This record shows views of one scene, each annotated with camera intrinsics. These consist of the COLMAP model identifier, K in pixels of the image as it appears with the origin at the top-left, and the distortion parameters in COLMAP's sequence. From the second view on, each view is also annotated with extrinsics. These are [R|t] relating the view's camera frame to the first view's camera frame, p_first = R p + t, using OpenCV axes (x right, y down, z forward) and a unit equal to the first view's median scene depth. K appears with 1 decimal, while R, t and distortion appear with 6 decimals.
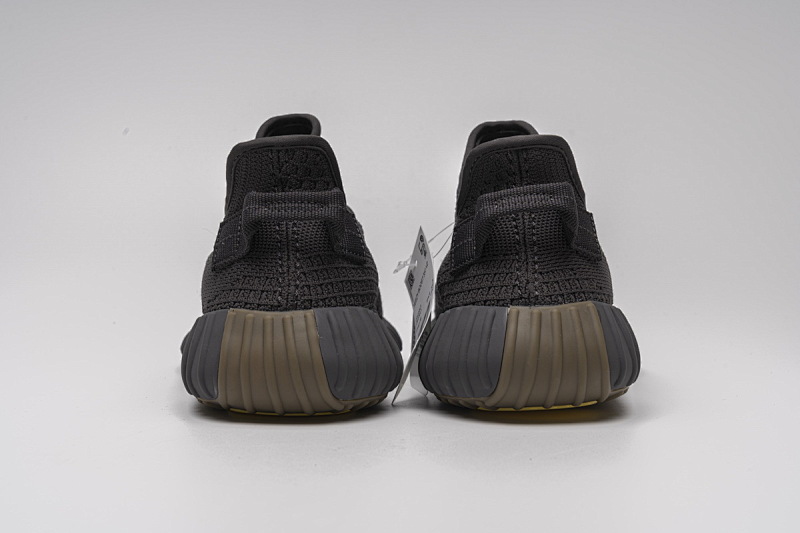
lens RADIAL K [[1338.0, 0, 398.3], [0, 1338.0, 260.8], [0, 0, 1]] dist [0.026070, 0.000000]
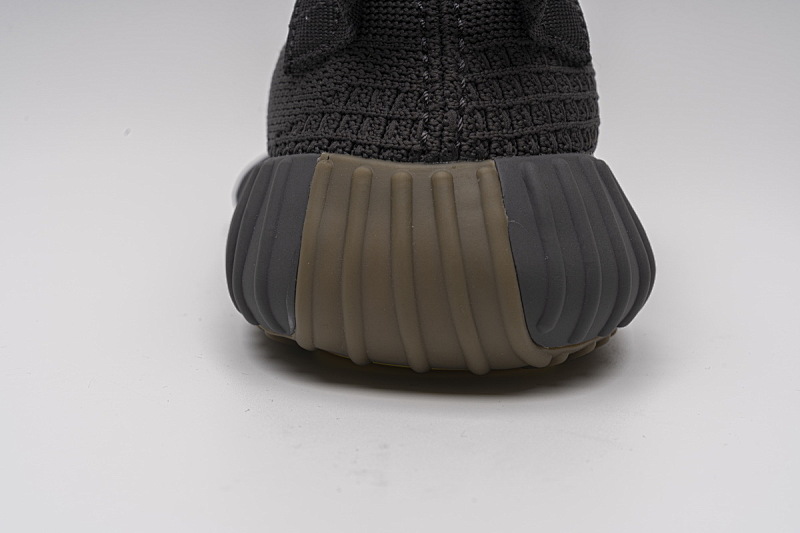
lens RADIAL K [[1338.0, 0, 407.6], [0, 1338.0, 267.6], [0, 0, 1]] dist [0.026070, 0.000000]
pose [[0.998332, 0.028175, -0.050390, -0.069199], [-0.020061, 0.987737, 0.154831, 0.000848], [0.054135, -0.153562, 0.986655, 0.520059]]
